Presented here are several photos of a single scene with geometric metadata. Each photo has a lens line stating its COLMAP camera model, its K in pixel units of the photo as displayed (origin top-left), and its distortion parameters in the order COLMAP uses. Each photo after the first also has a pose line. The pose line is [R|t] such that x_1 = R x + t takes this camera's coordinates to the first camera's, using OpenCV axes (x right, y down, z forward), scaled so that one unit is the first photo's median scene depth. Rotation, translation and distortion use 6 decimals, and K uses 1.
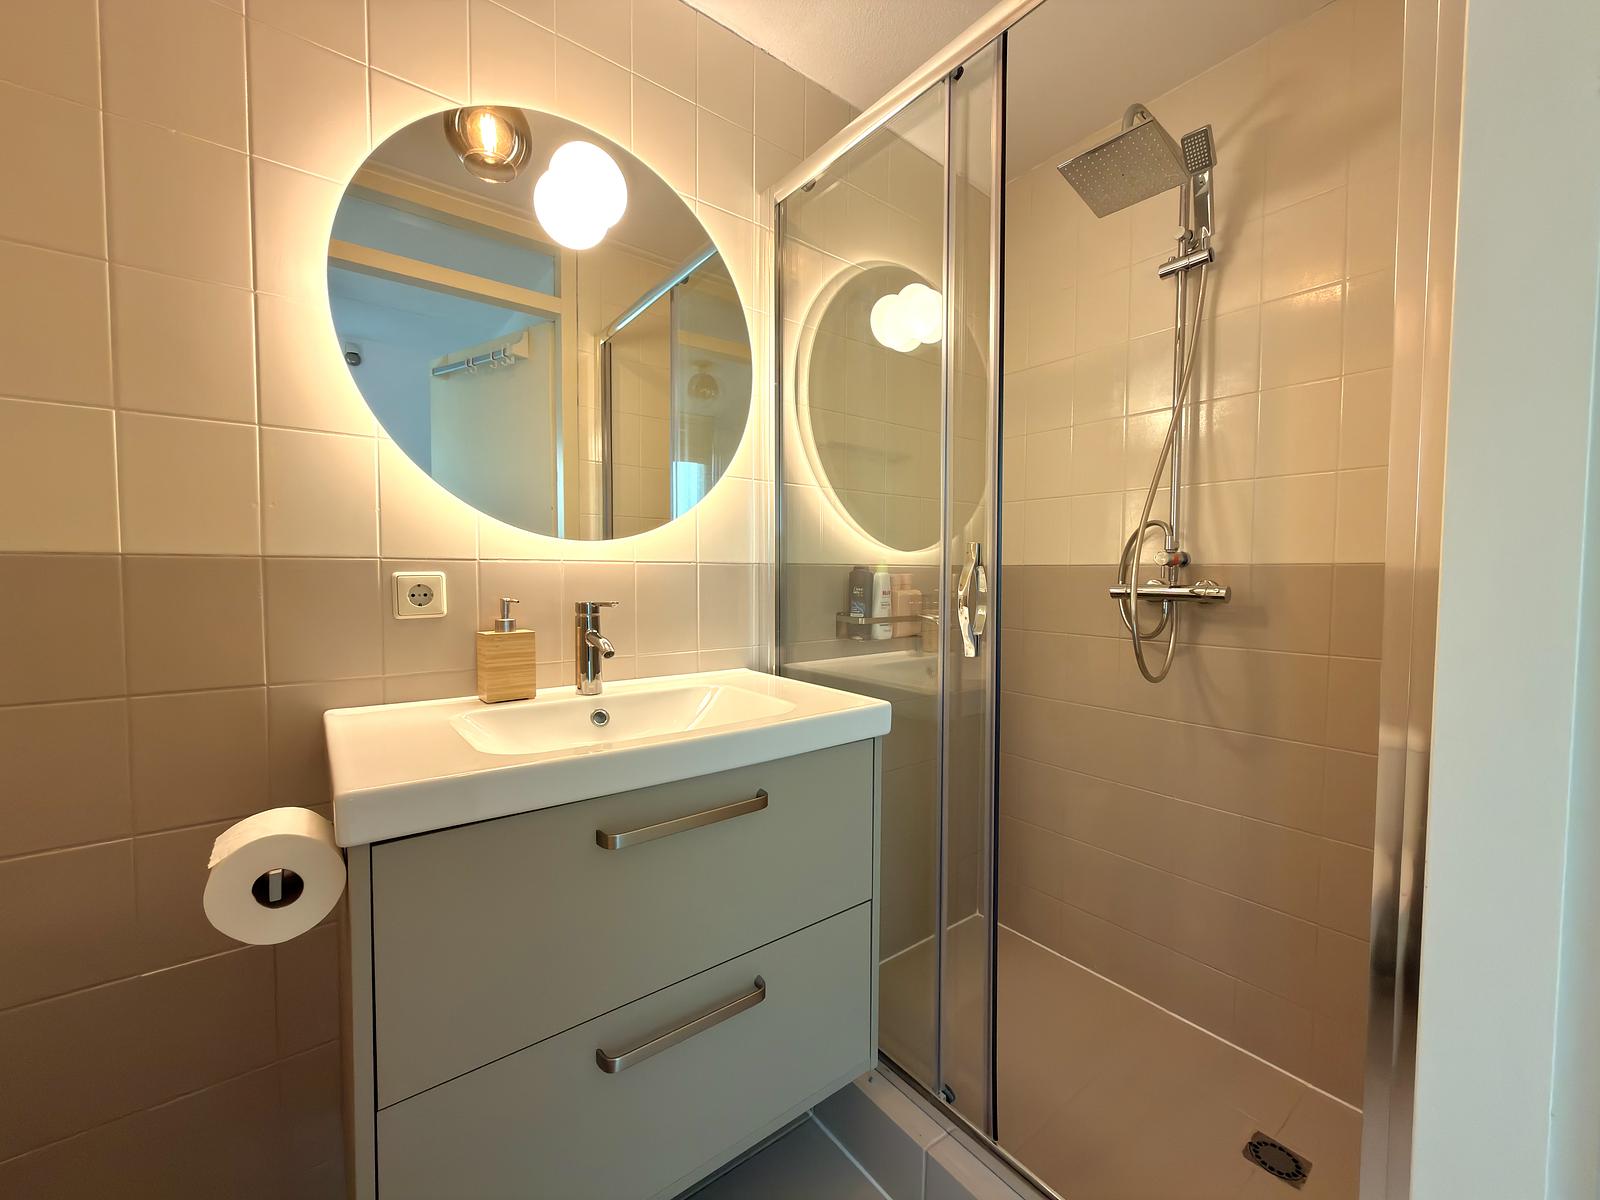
lens RADIAL K [[638.9, 0, 799.5], [0, 638.9, 597.9], [0, 0, 1]] dist [-0.000667, -0.000246]
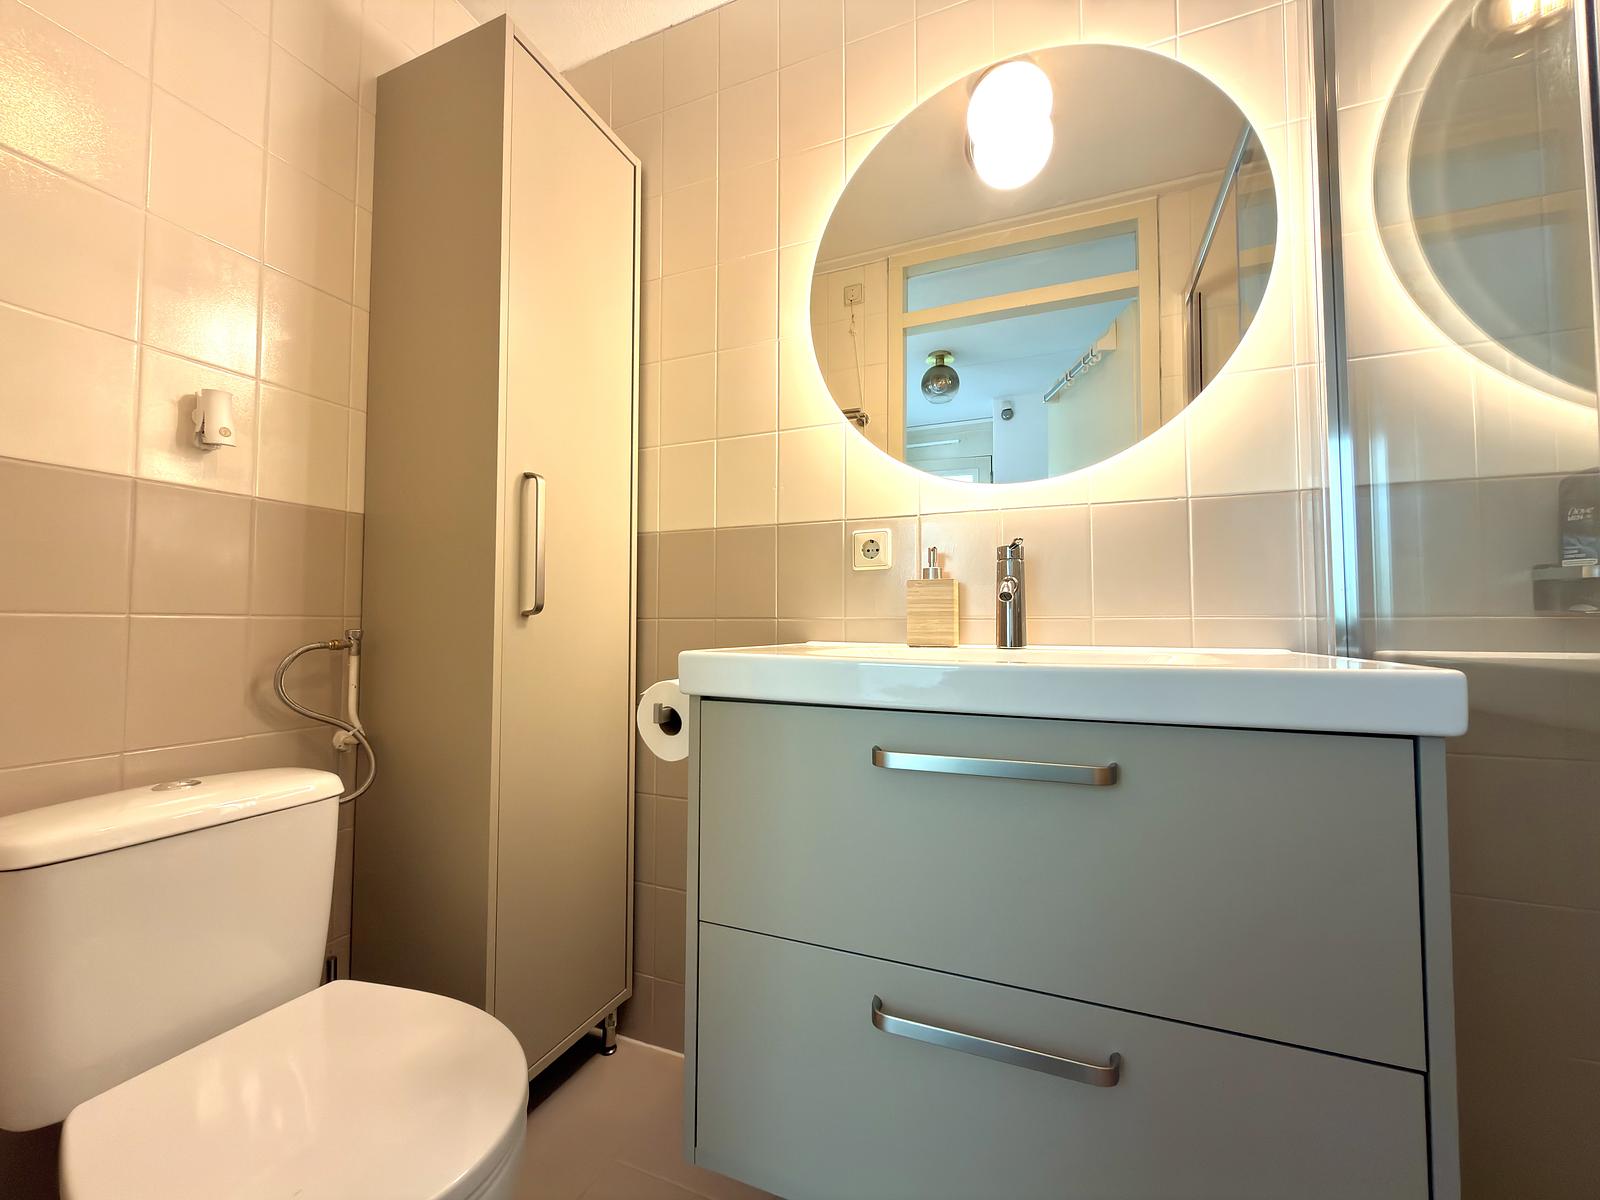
lens RADIAL K [[638.9, 0, 797.9], [0, 638.9, 601.6], [0, 0, 1]] dist [-0.000667, -0.000246]
pose [[0.491756, -0.040325, -0.869799, 0.298617], [-0.036722, 0.997078, -0.066987, 0.152866], [0.869959, 0.064882, 0.488838, 0.299996]]
